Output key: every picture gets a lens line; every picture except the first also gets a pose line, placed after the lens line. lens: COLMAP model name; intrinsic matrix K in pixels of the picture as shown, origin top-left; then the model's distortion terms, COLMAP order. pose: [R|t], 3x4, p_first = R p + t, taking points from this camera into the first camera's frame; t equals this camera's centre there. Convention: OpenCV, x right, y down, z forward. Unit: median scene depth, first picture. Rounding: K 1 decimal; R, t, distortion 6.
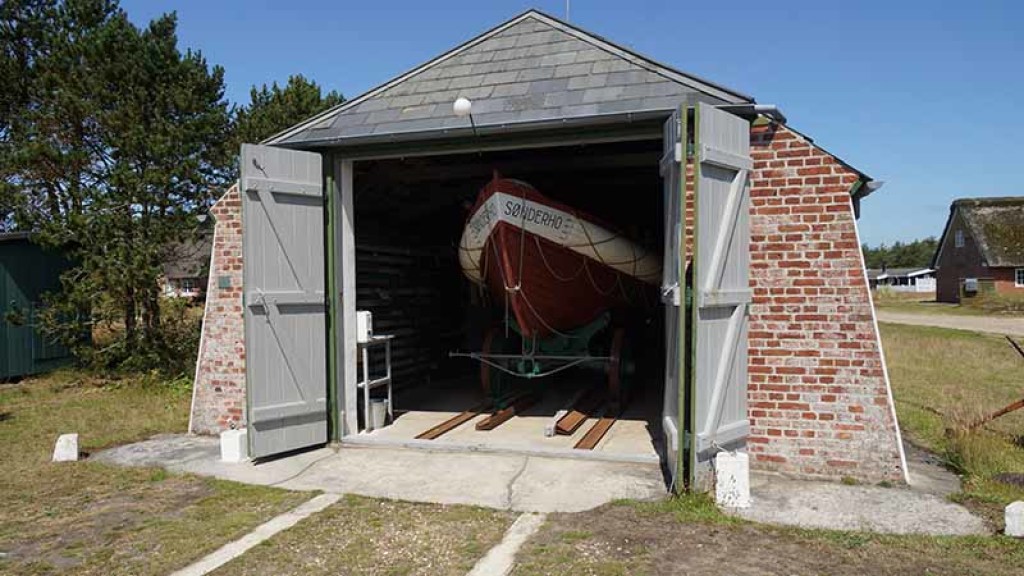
lens RADIAL K [[676.8, 0, 512.0], [0, 676.8, 288.0], [0, 0, 1]] dist [-0.006562, -0.002620]
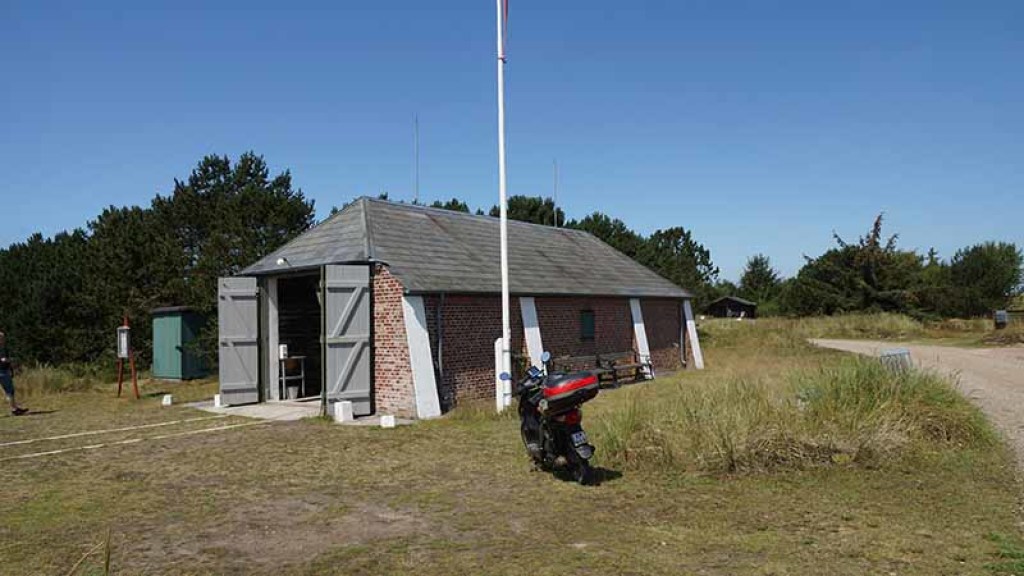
lens RADIAL K [[676.8, 0, 512.0], [0, 676.8, 288.0], [0, 0, 1]] dist [-0.006562, -0.002620]
pose [[0.937640, -0.031385, -0.346188, 1.263784], [0.014884, 0.998627, -0.050221, -0.029468], [0.347289, 0.041937, 0.936820, -0.819397]]
